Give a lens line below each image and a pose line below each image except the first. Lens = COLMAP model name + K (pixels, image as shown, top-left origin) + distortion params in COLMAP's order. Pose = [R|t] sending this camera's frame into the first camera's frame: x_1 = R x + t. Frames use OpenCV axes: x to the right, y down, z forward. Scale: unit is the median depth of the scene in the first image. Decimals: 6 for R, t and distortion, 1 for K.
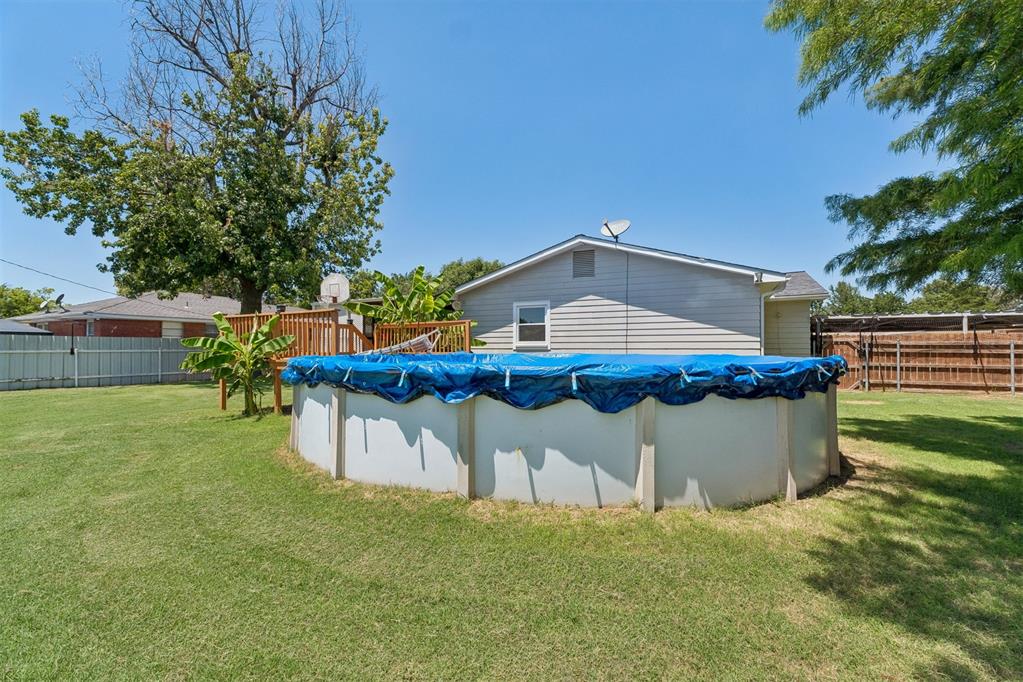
lens RADIAL K [[429.7, 0, 510.8], [0, 429.7, 344.0], [0, 0, 1]] dist [0.008006, 0.000544]
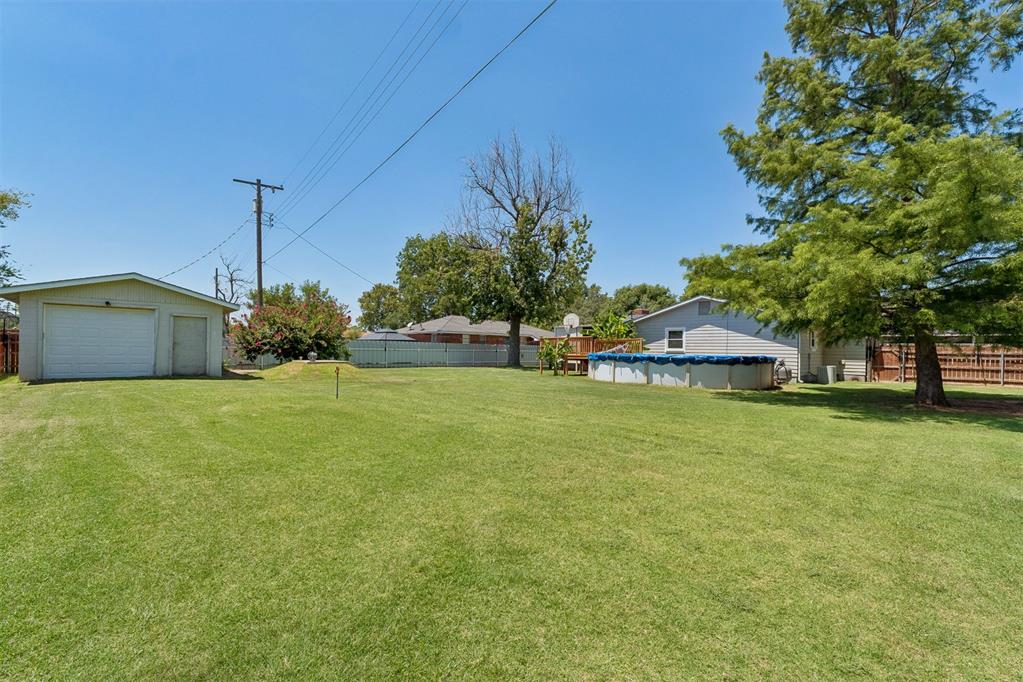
lens RADIAL K [[429.7, 0, 510.8], [0, 429.7, 346.3], [0, 0, 1]] dist [0.008006, 0.000544]
pose [[0.933839, 0.010878, -0.357527, 0.049807], [-0.011018, 0.999938, 0.001644, -0.010623], [0.357523, 0.002404, 0.933901, -1.039308]]
